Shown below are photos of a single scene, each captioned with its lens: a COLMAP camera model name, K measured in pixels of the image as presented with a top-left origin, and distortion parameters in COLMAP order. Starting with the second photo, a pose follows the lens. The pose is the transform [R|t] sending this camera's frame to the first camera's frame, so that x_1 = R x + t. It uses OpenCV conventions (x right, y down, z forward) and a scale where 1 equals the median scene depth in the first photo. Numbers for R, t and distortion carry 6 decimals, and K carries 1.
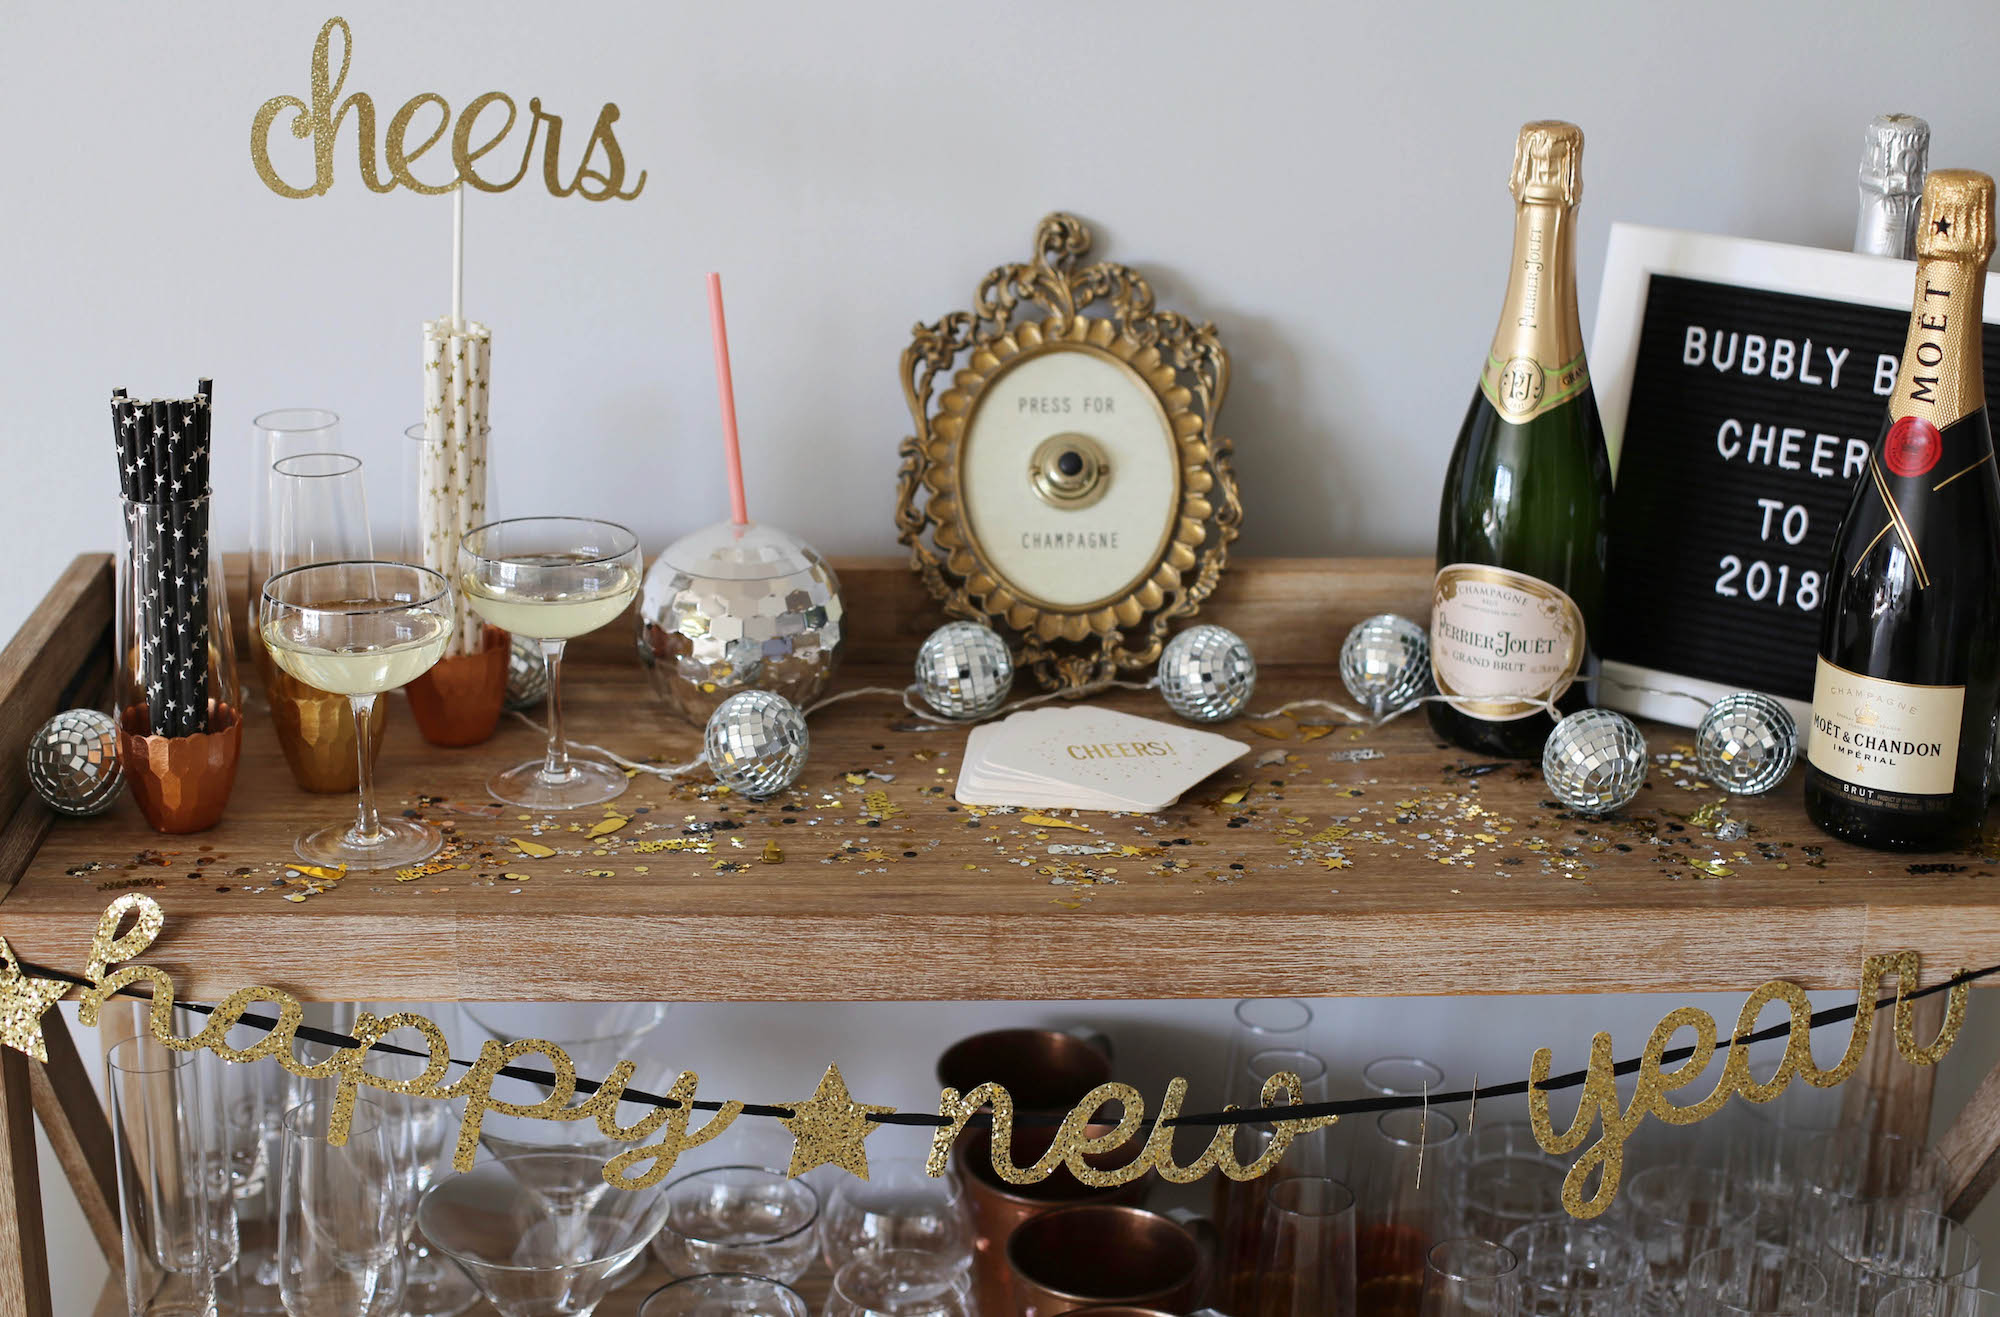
lens RADIAL K [[3055.2, 0, 1000.0], [0, 3055.2, 658.5], [0, 0, 1]] dist [-0.149403, 0.038465]
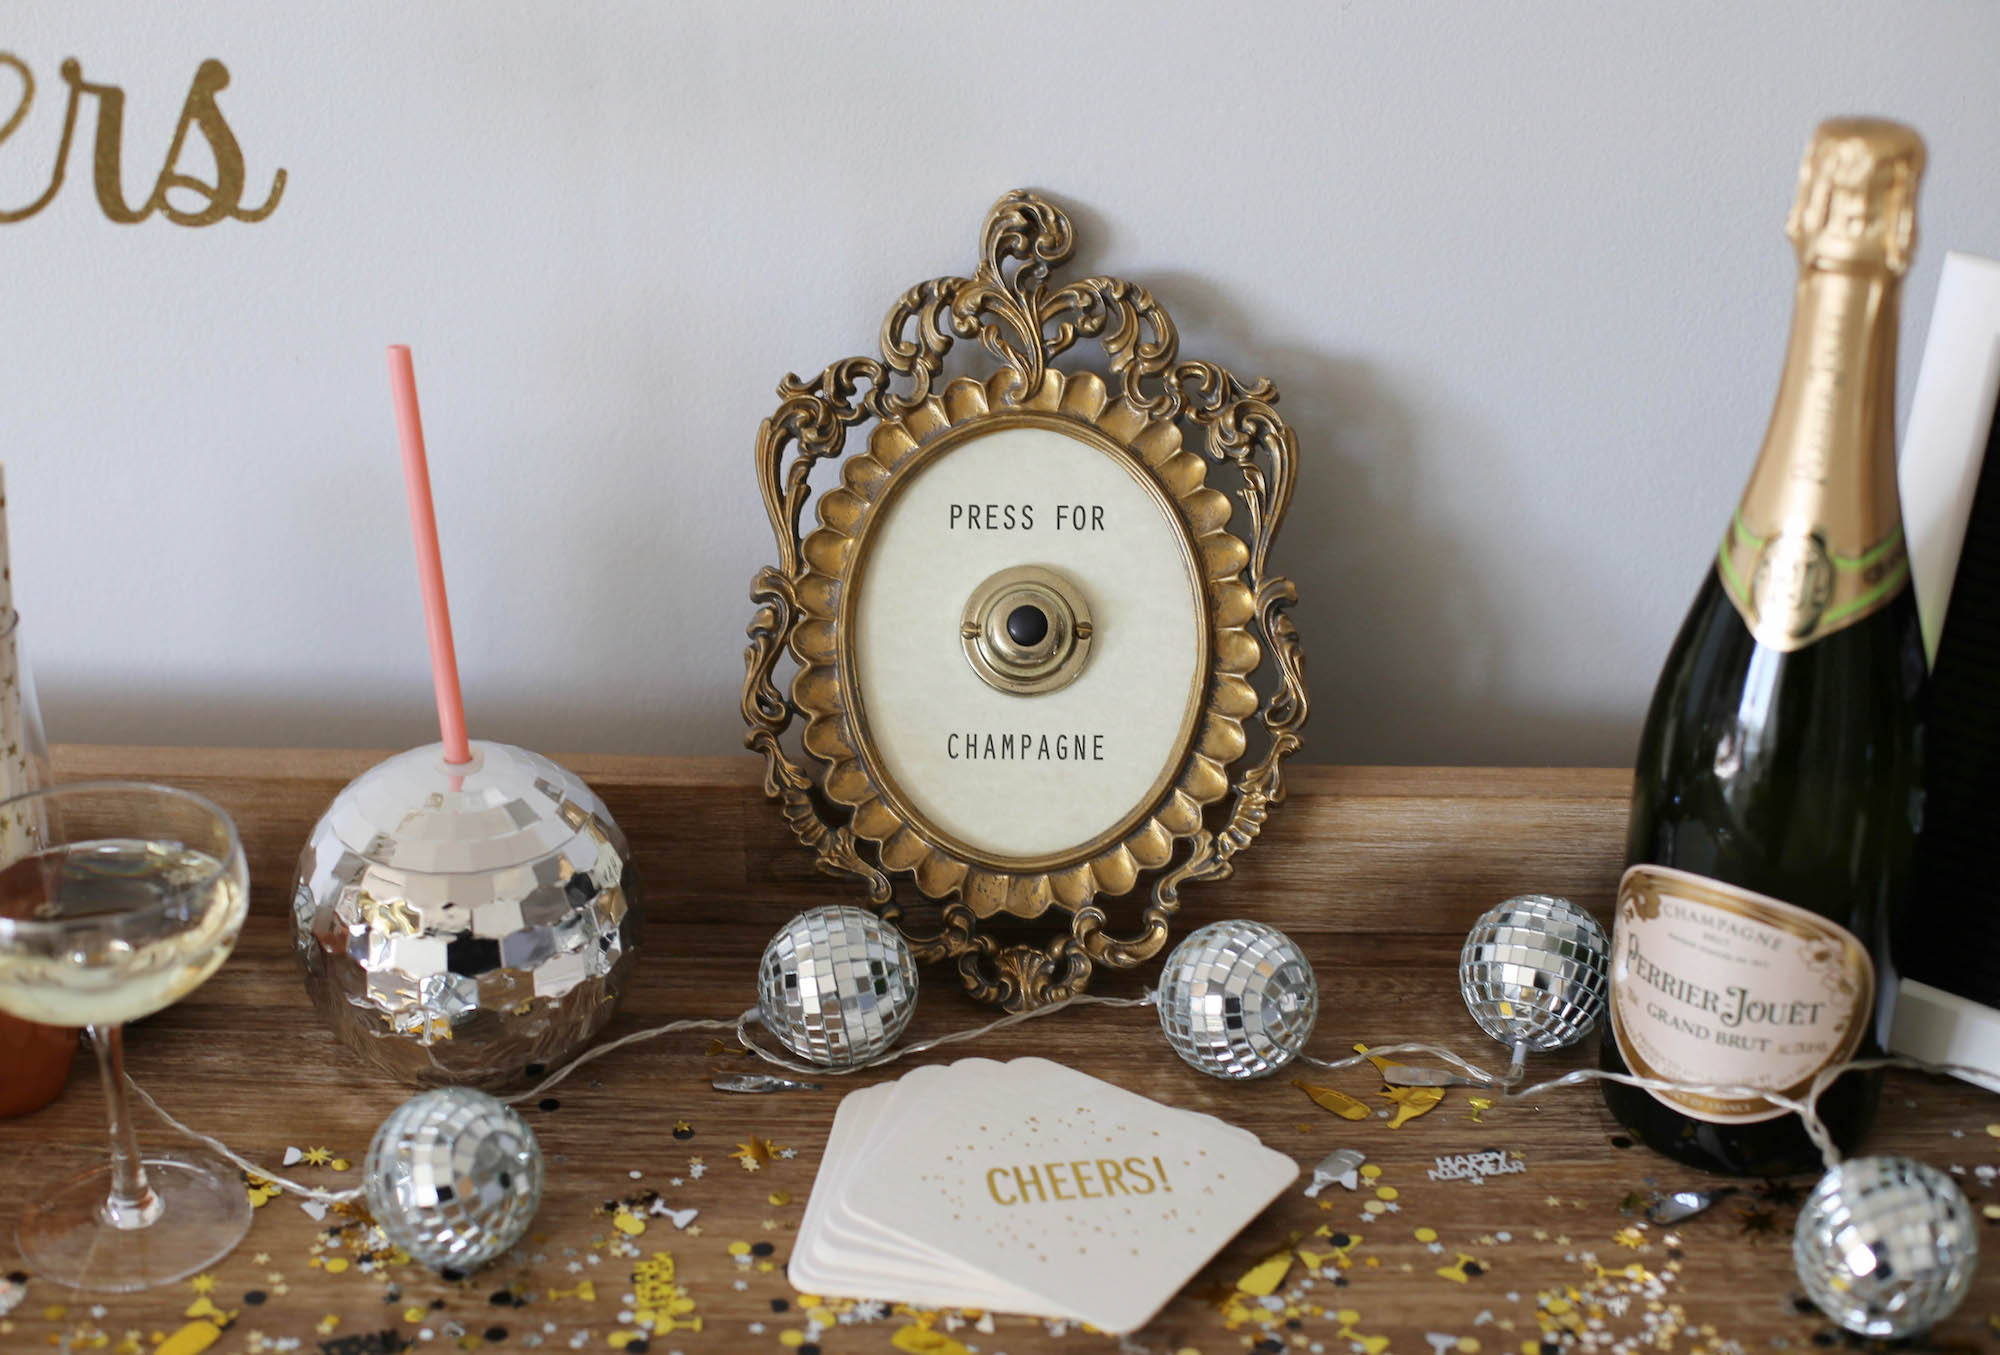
lens RADIAL K [[3284.7, 0, 970.1], [0, 3284.7, 778.5], [0, 0, 1]] dist [-0.050890, -0.287362]
pose [[0.998731, 0.023242, -0.044689, 0.043706], [-0.016637, 0.989605, 0.142848, -0.133291], [0.047545, -0.141923, 0.988735, 0.363513]]
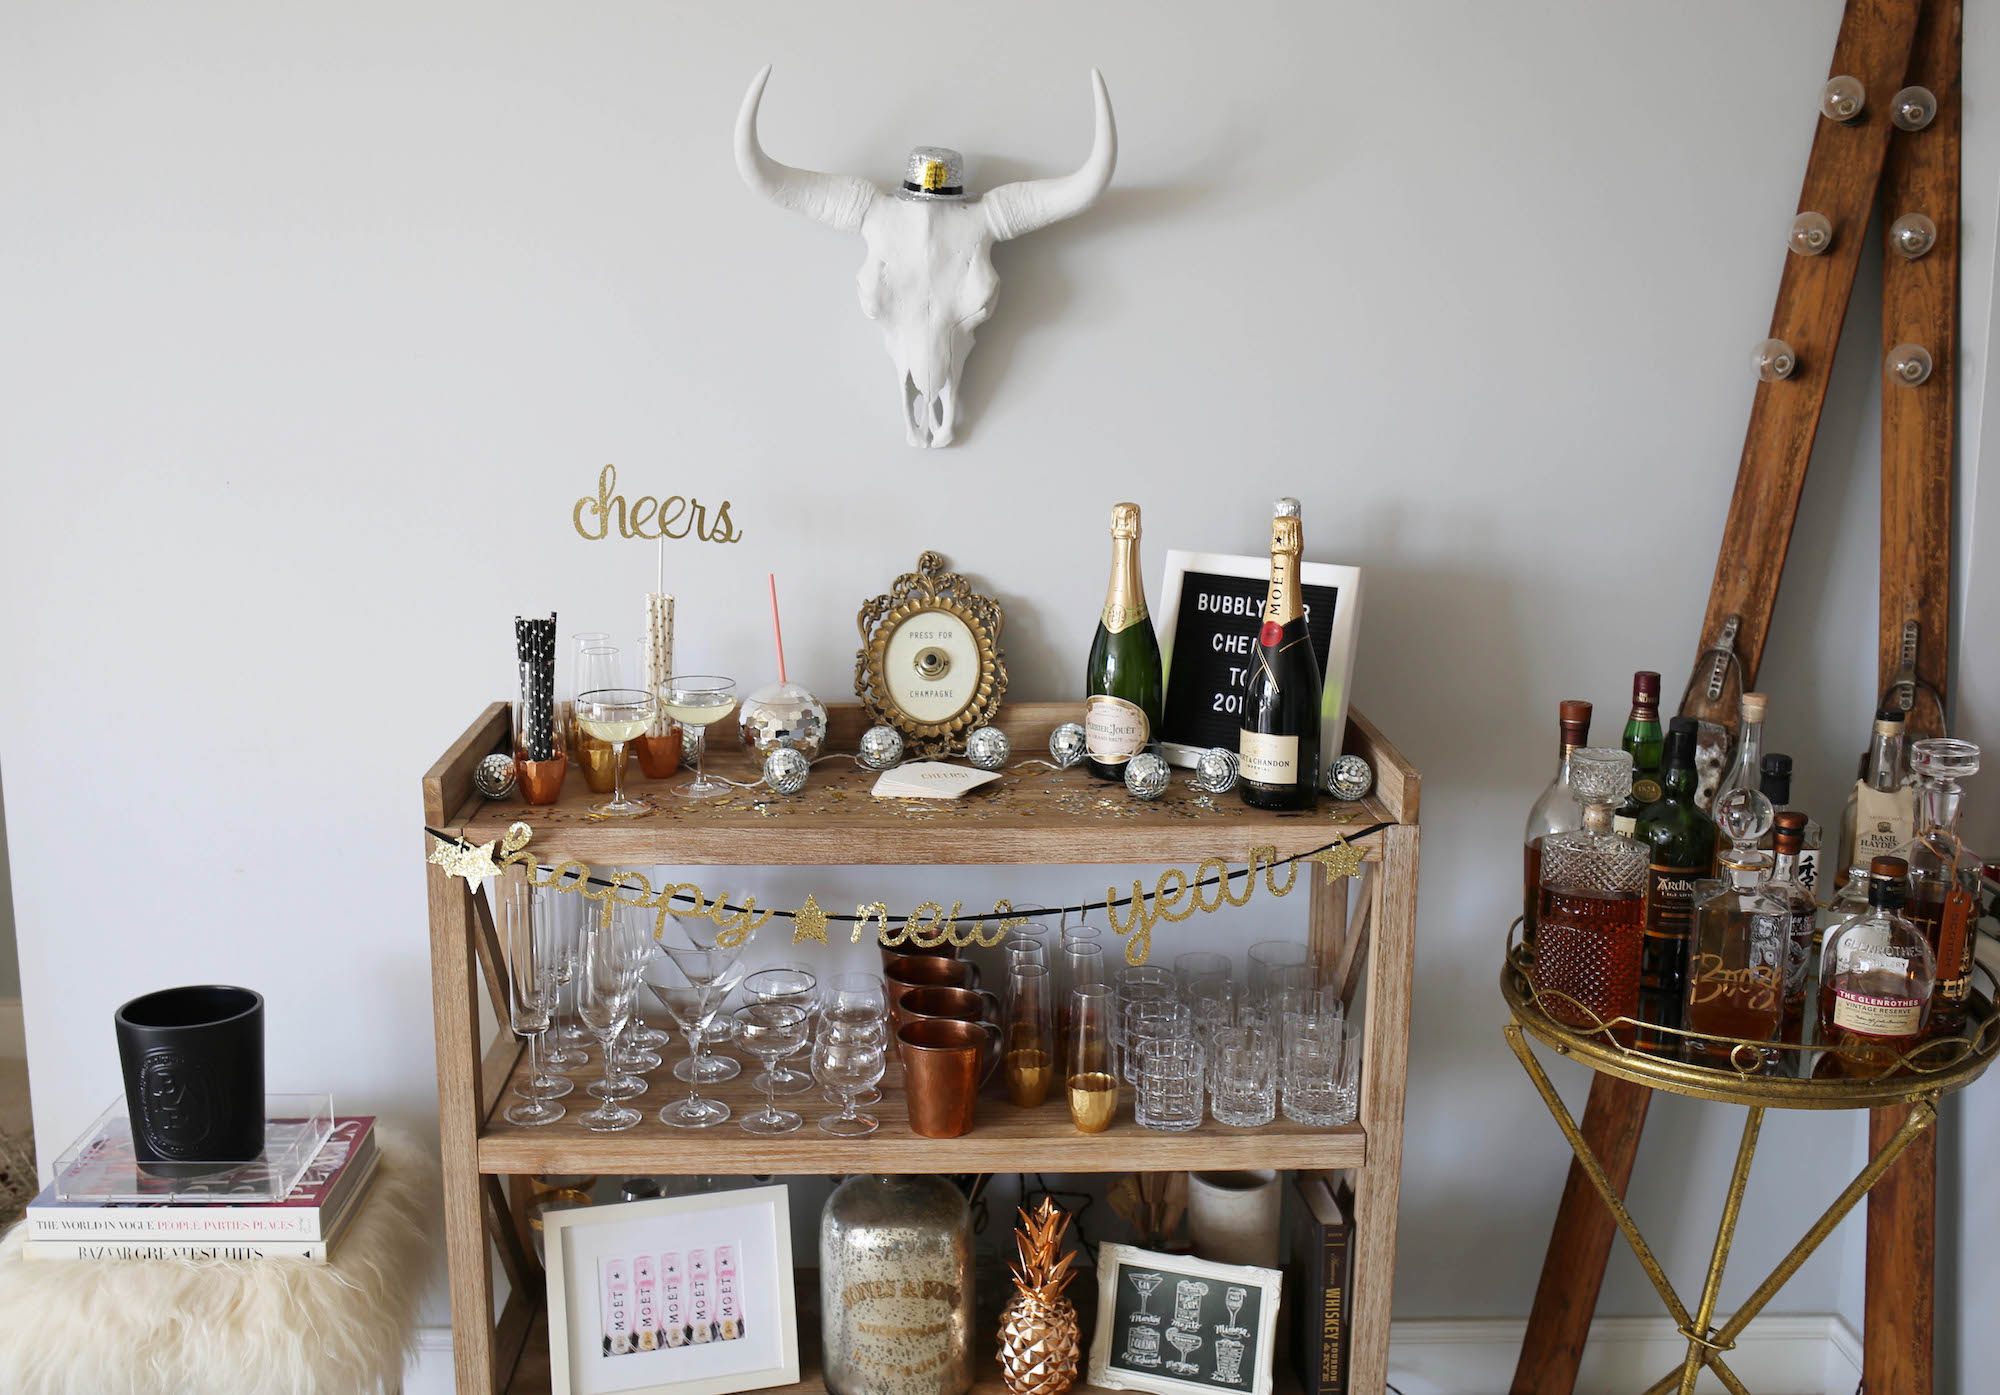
lens RADIAL K [[2014.1, 0, 962.6], [0, 2014.1, 699.6], [0, 0, 1]] dist [-0.054222, 0.000554]
pose [[0.999230, -0.008038, -0.038413, 0.108509], [0.003890, 0.994266, -0.106861, 0.131424], [0.039052, 0.106630, 0.993532, -0.502637]]
